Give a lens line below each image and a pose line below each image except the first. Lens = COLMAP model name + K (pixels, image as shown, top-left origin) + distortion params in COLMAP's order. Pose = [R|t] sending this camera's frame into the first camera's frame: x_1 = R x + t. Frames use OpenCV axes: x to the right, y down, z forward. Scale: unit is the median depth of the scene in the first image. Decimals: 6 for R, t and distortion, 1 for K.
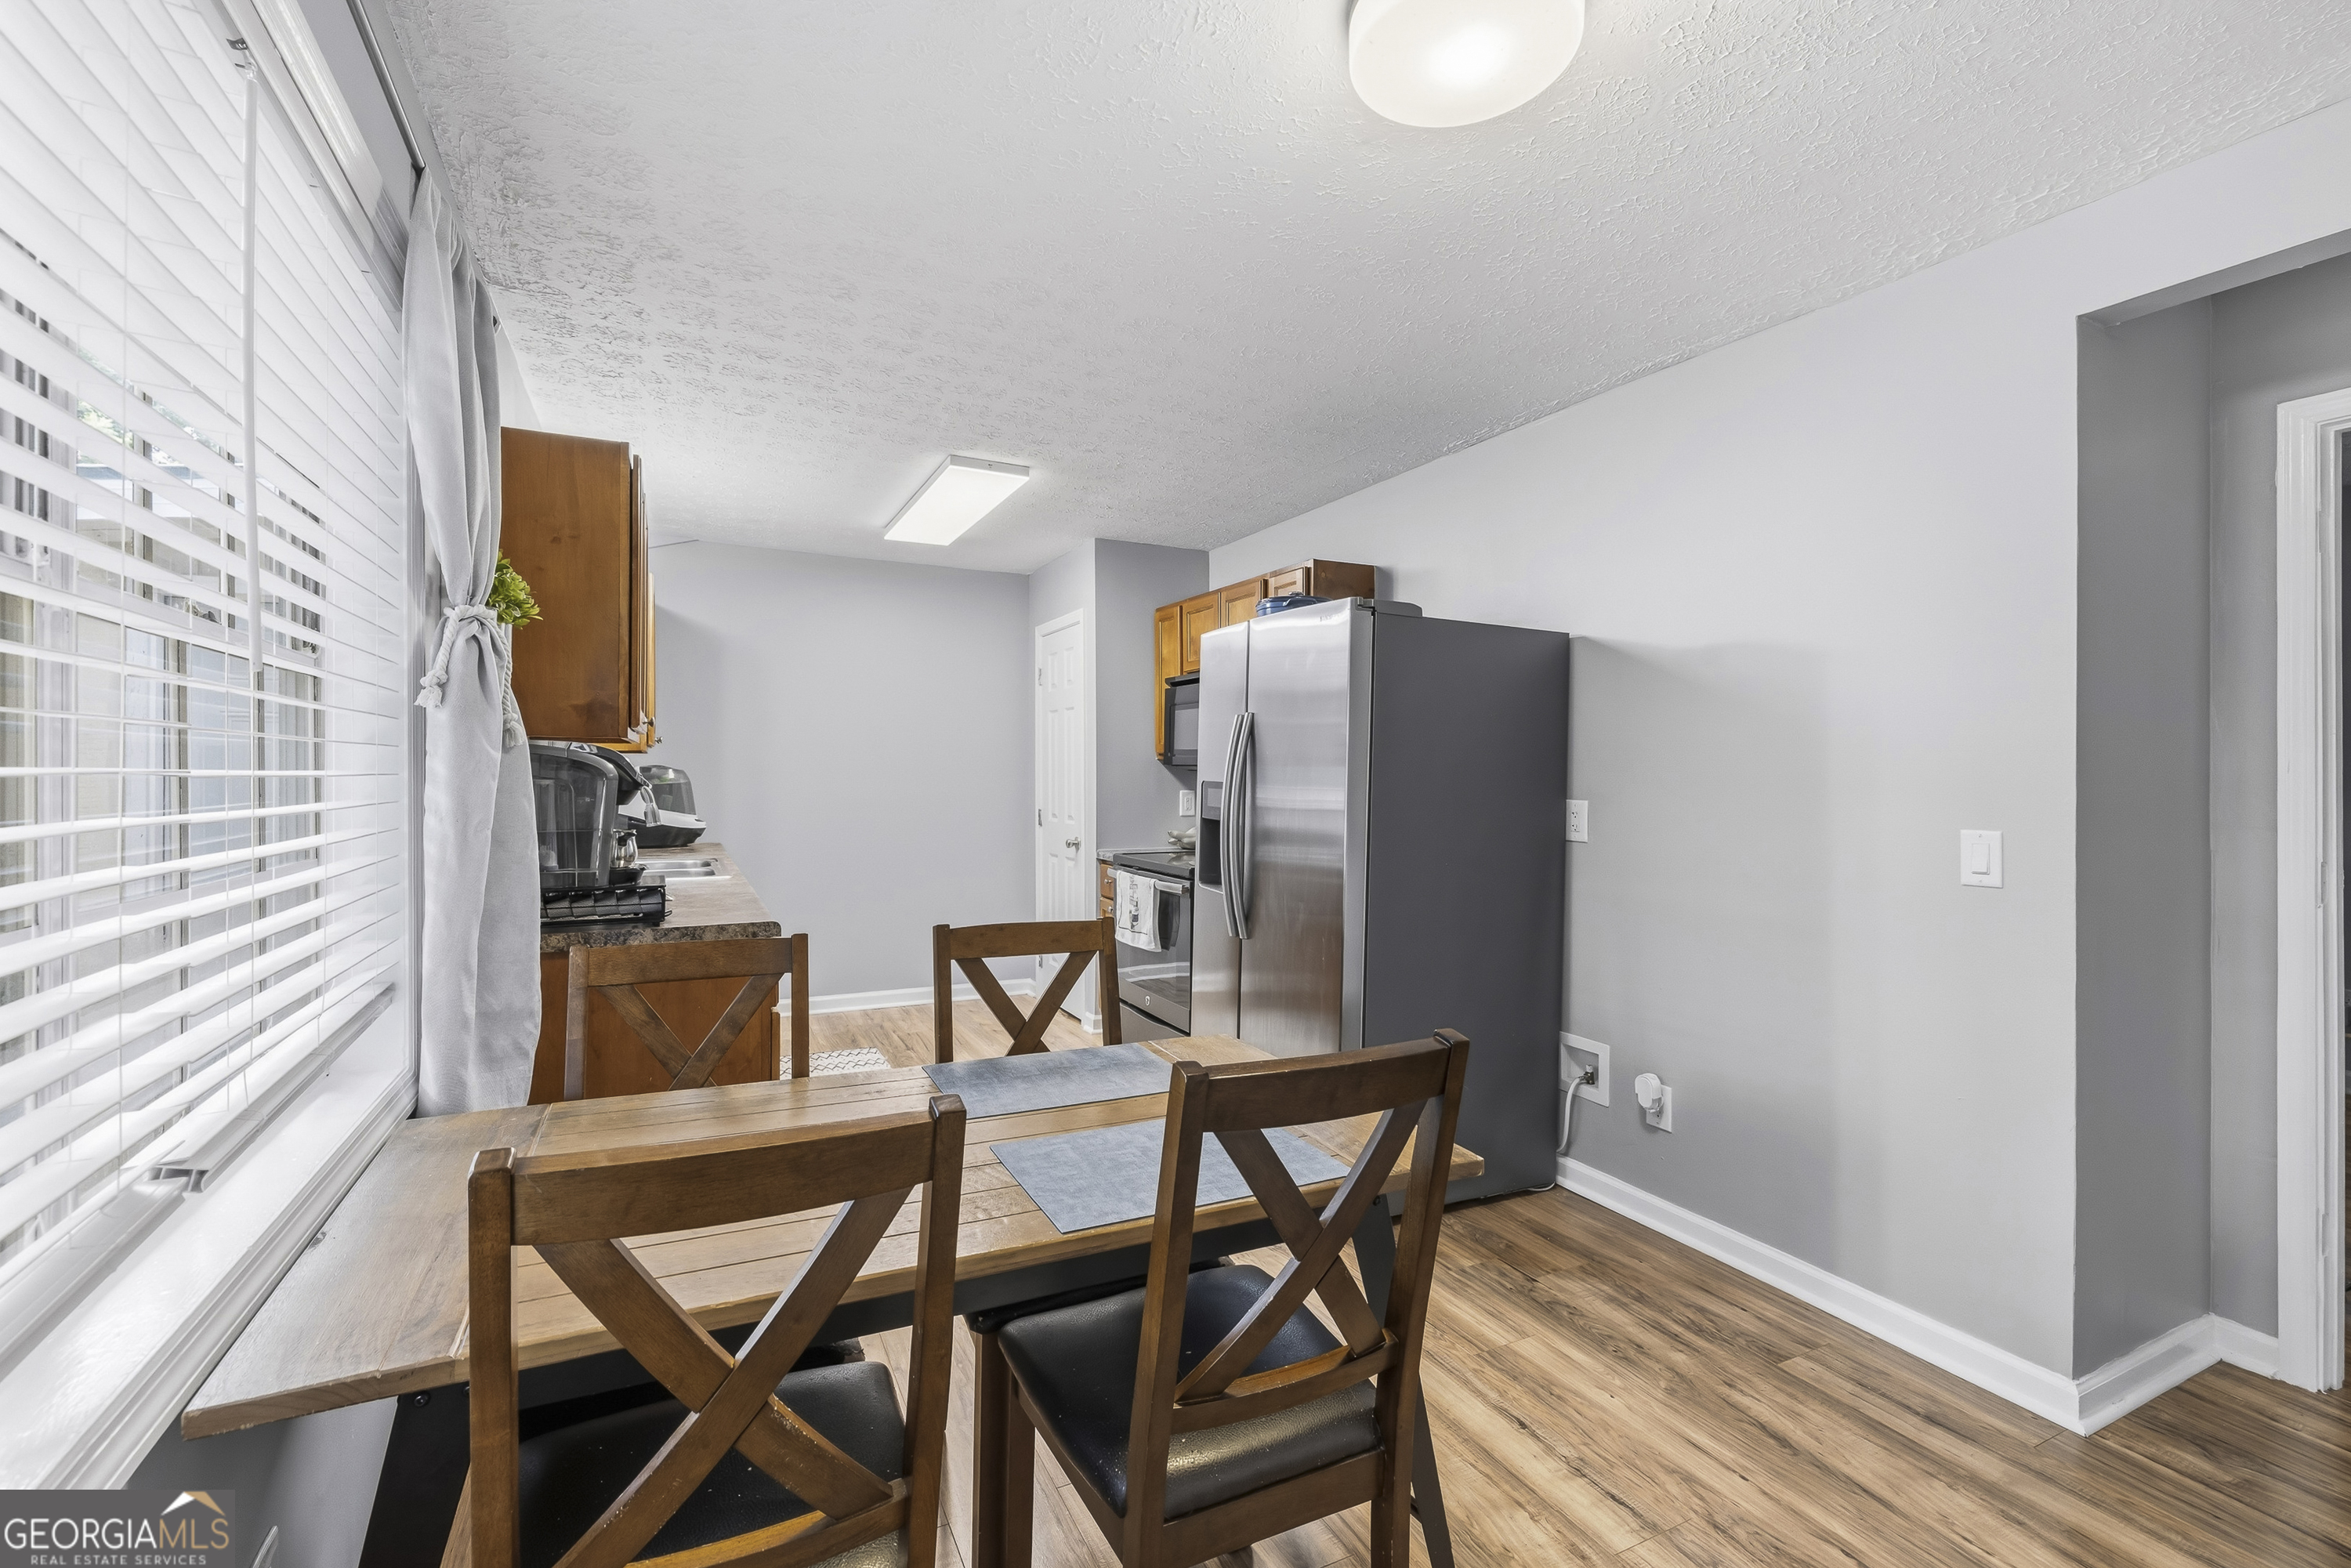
lens RADIAL K [[1013.6, 0, 1176.9], [0, 1013.6, 772.9], [0, 0, 1]] dist [0.000663, 0.000027]
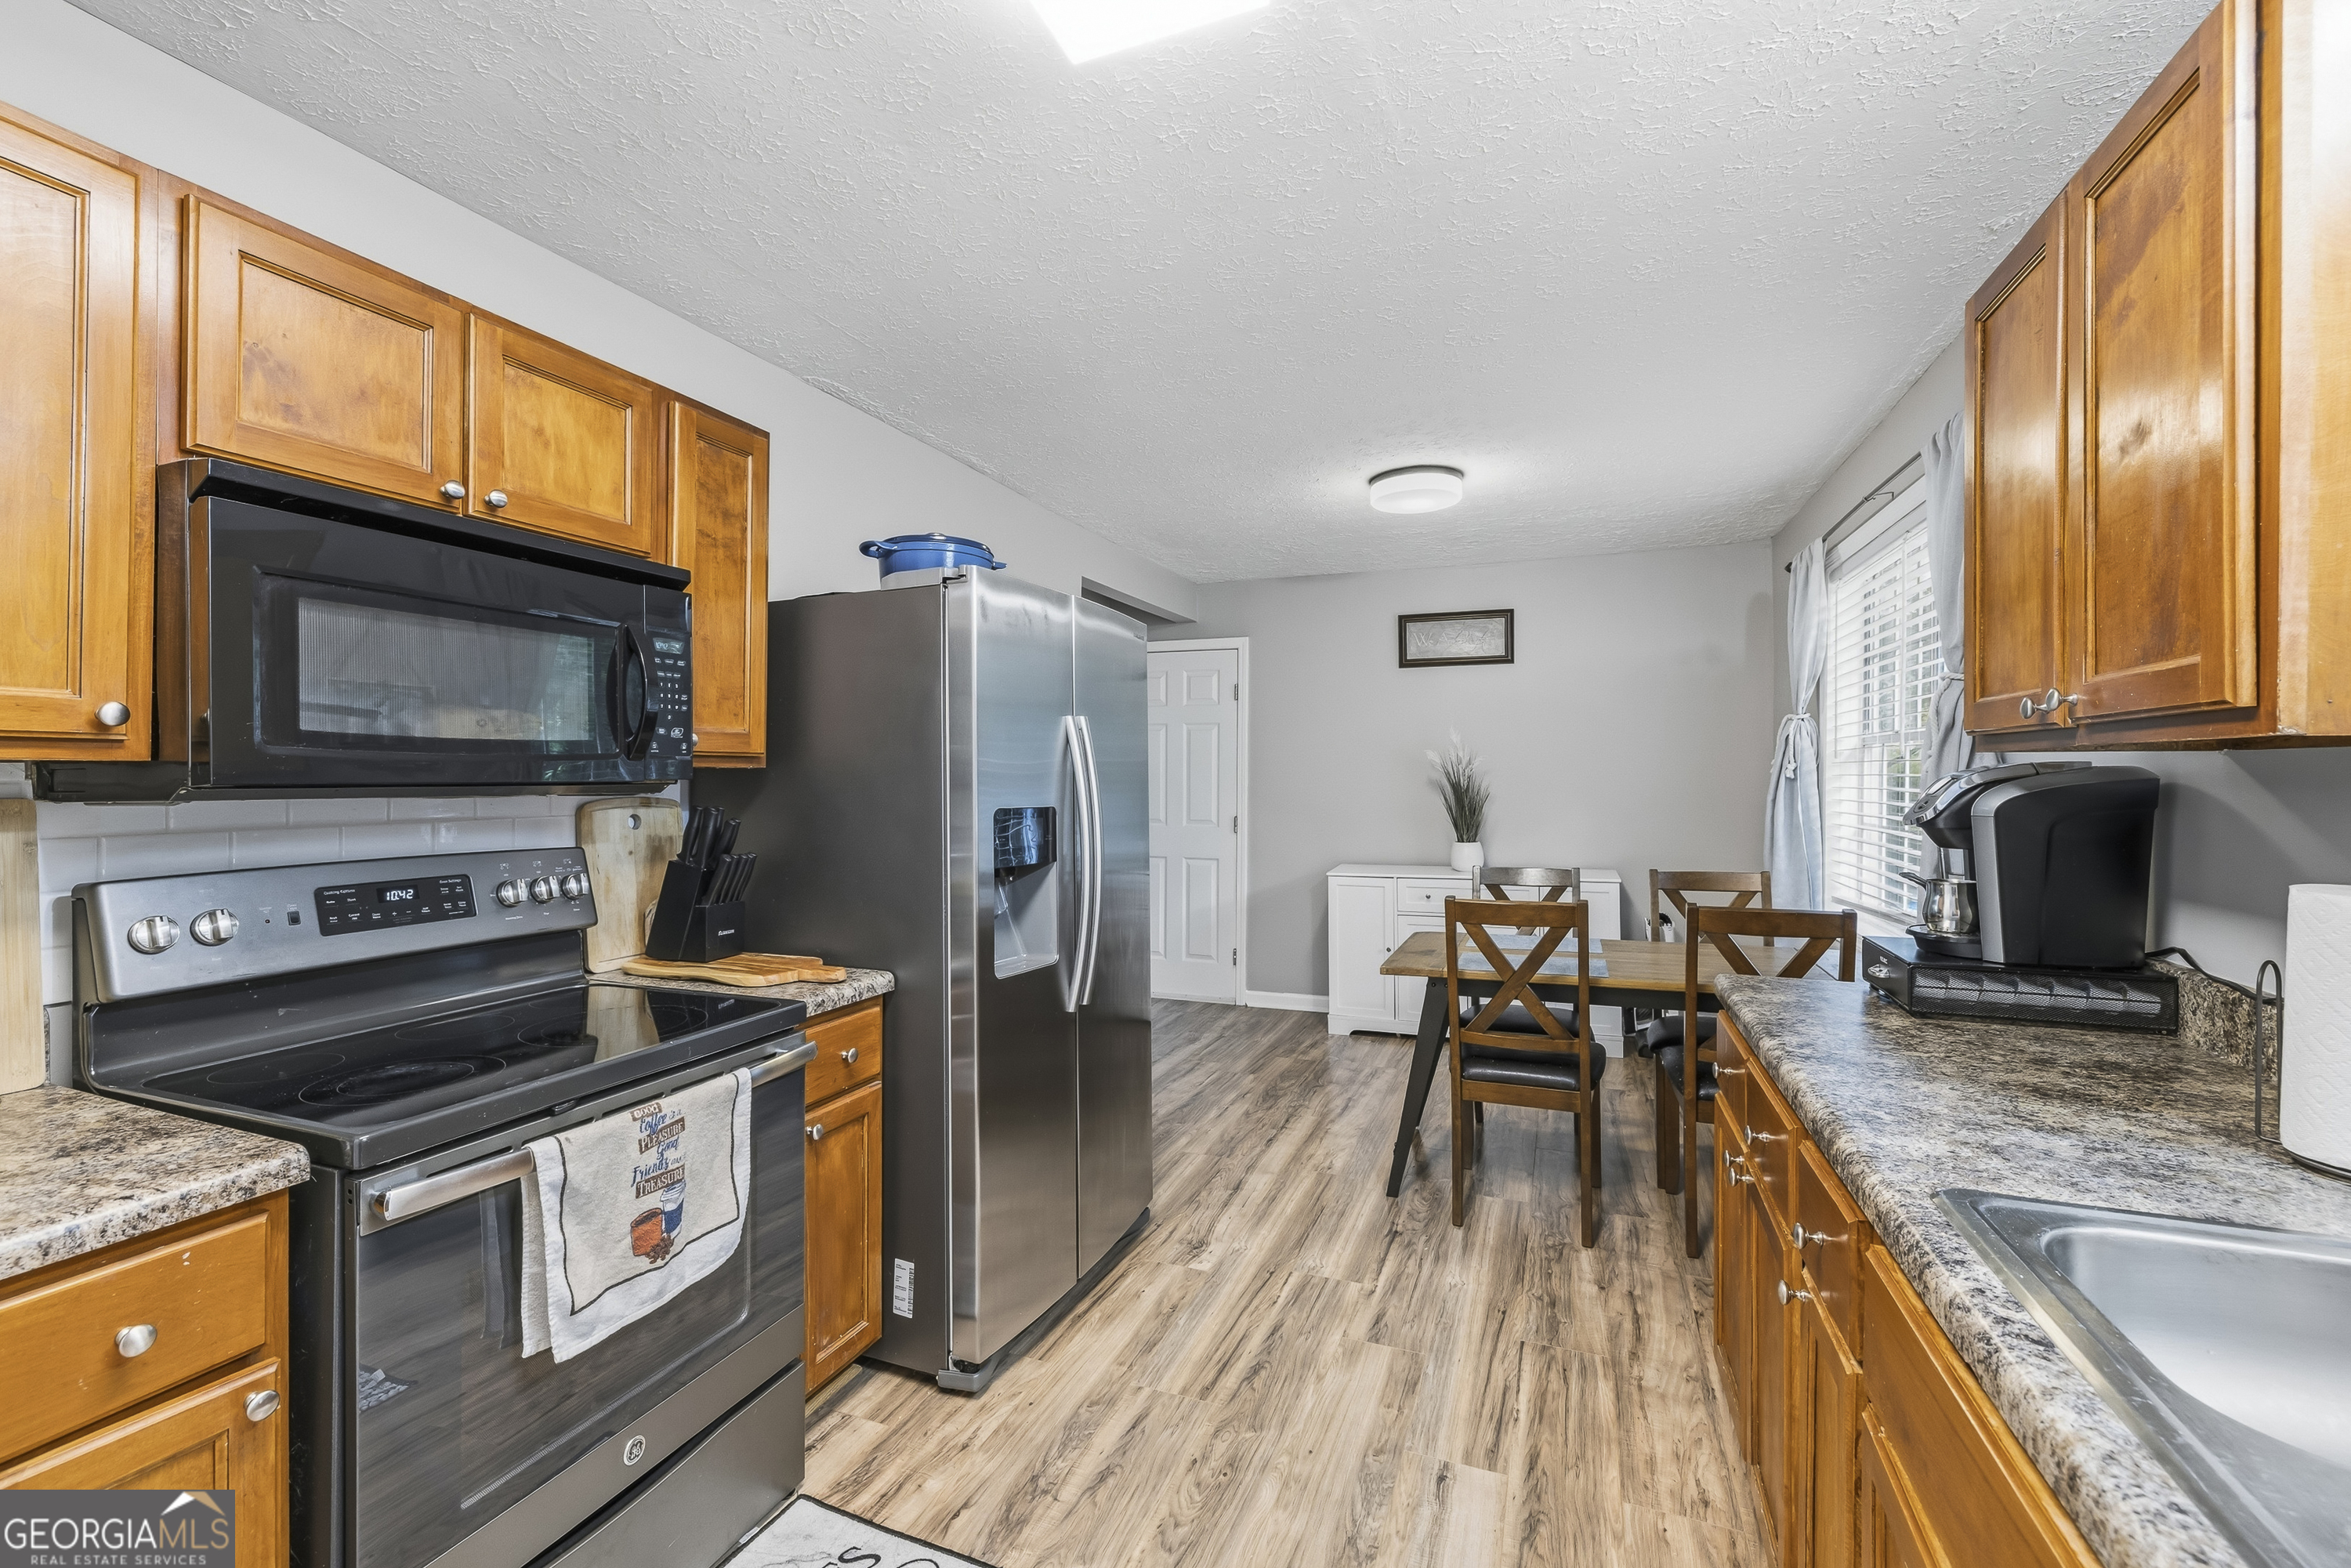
lens RADIAL K [[1008.0, 0, 1145.7], [0, 1008.0, 772.6], [0, 0, 1]] dist [0.001892, 0.000125]
pose [[-0.655028, -0.006044, 0.755580, -0.361578], [-0.003438, 0.999981, 0.005018, -0.012381], [-0.755597, 0.000689, -0.655037, 0.965451]]
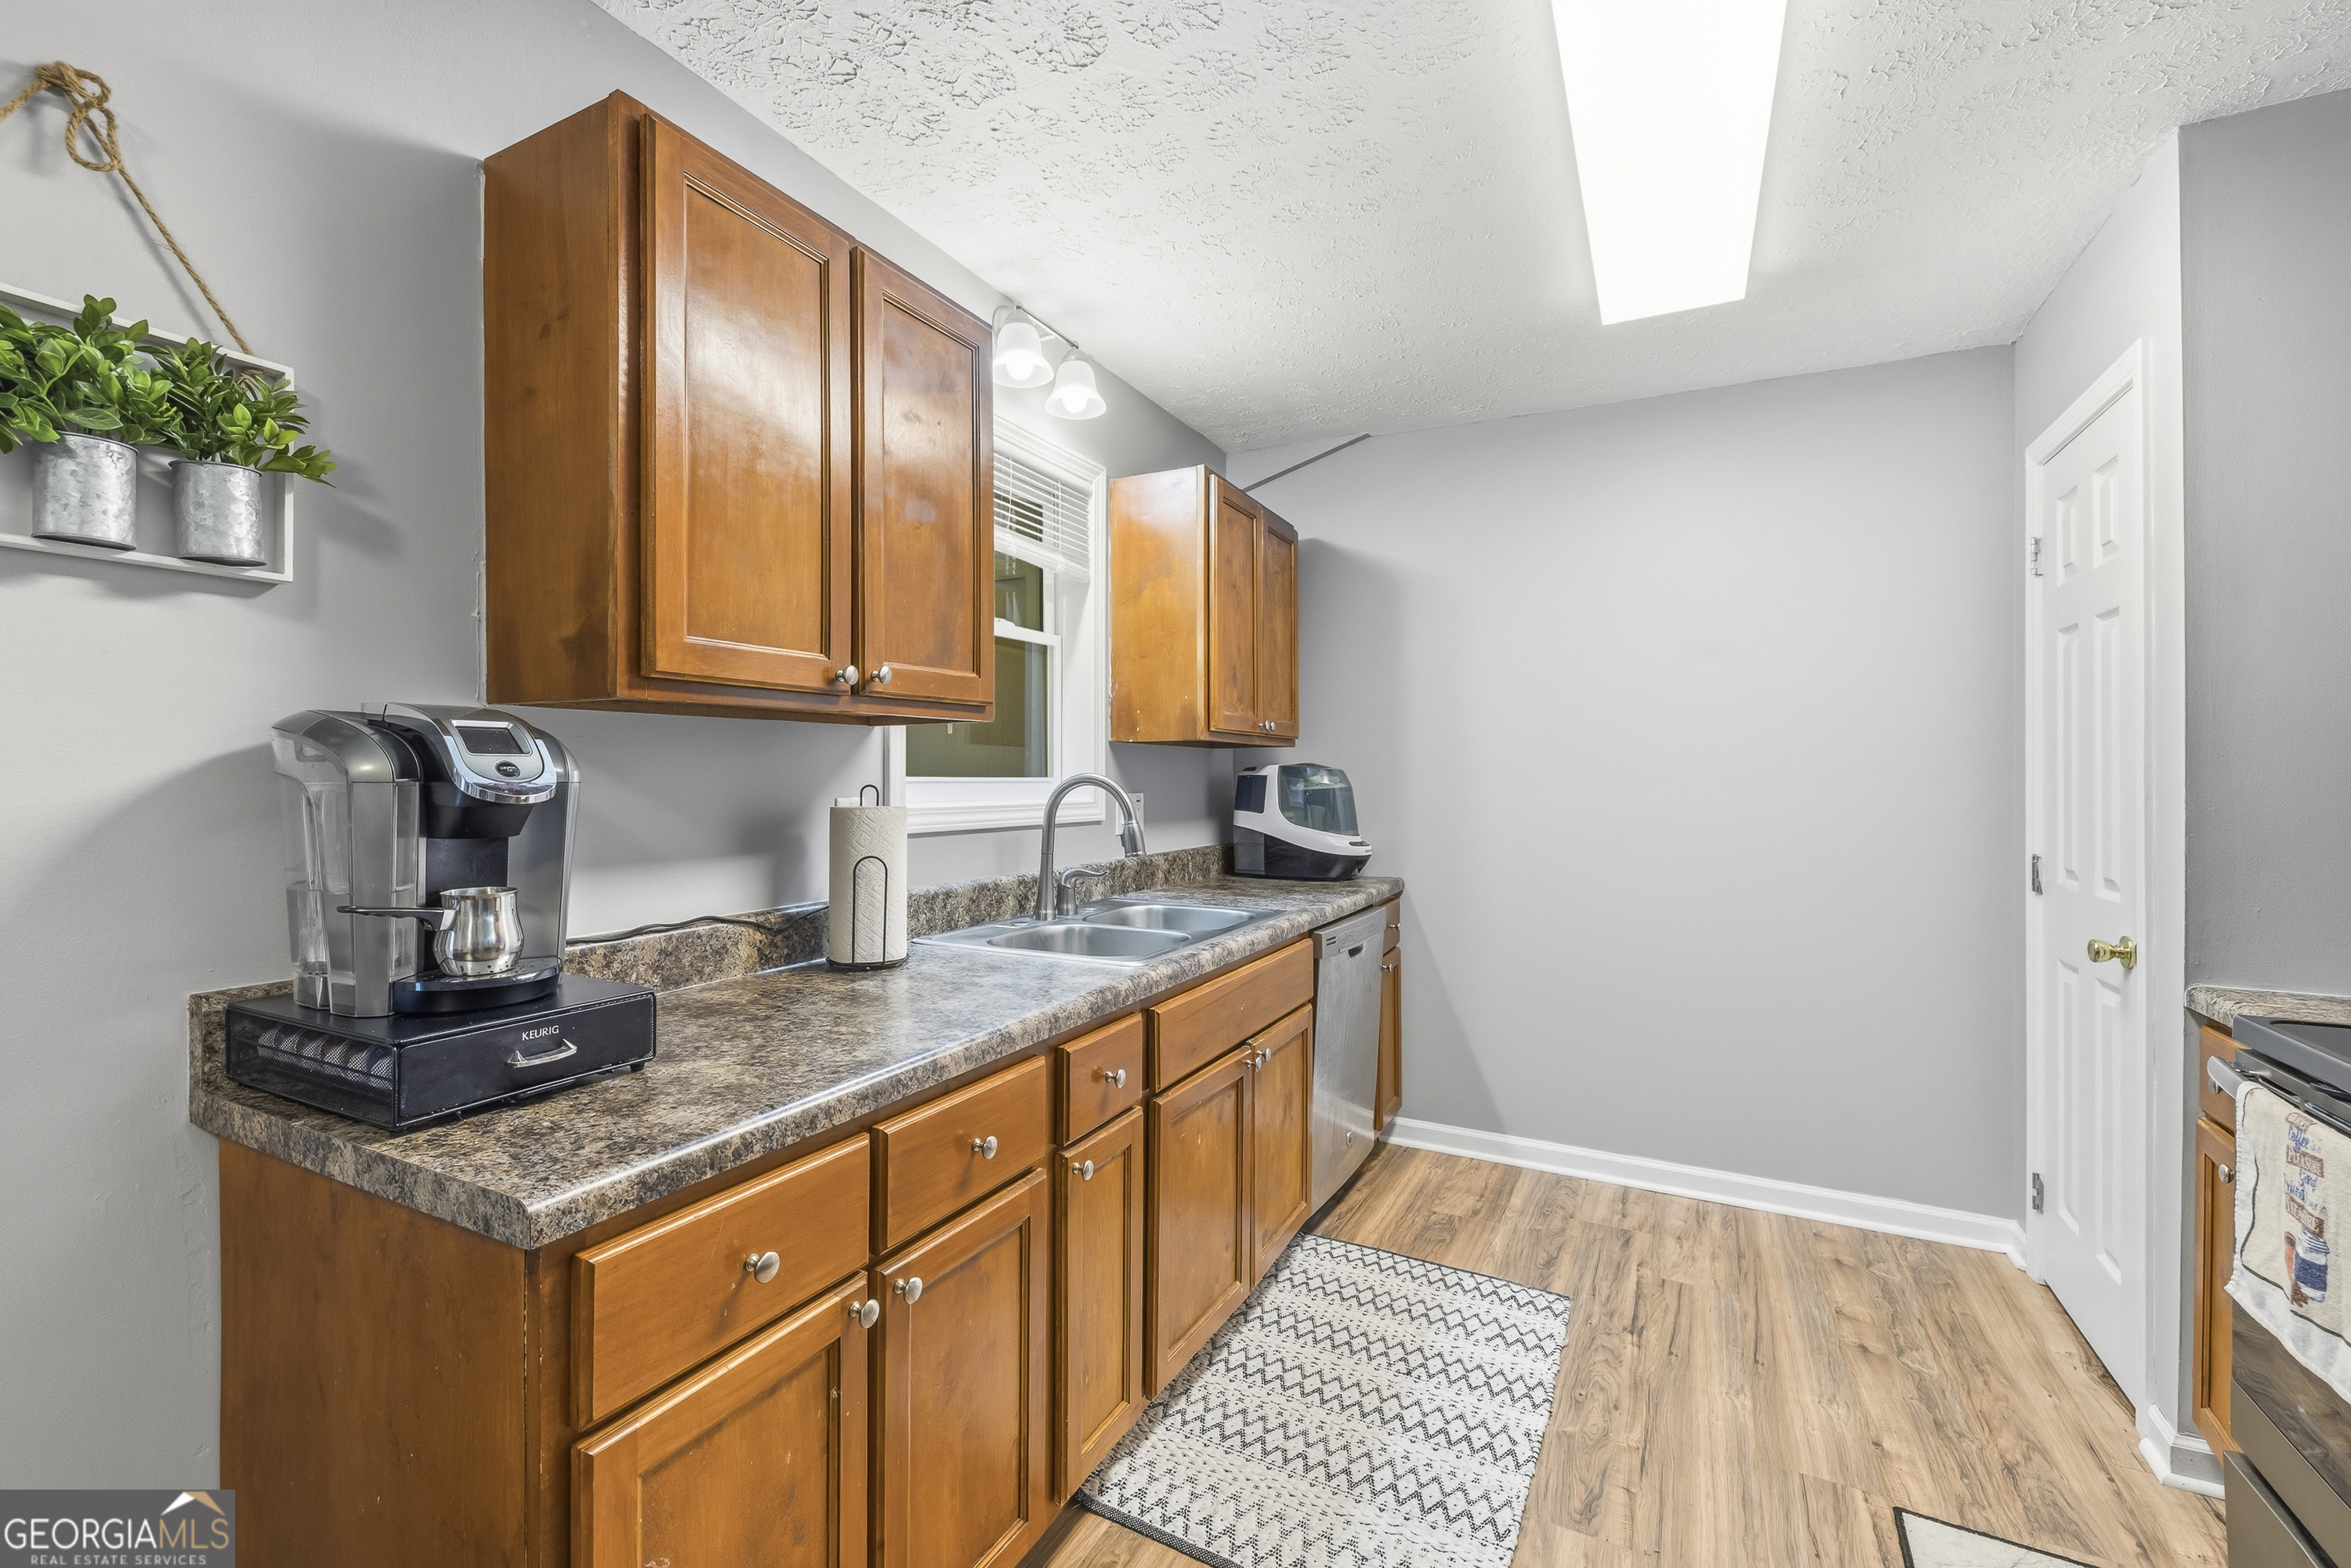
lens RADIAL K [[1008.9, 0, 1144.0], [0, 1008.9, 780.5], [0, 0, 1]] dist [-0.001043, 0.000026]
pose [[0.578390, 0.001873, -0.815758, -0.001017], [0.000535, 0.999996, 0.002676, 0.002064], [0.815760, -0.001984, 0.578387, 0.493578]]
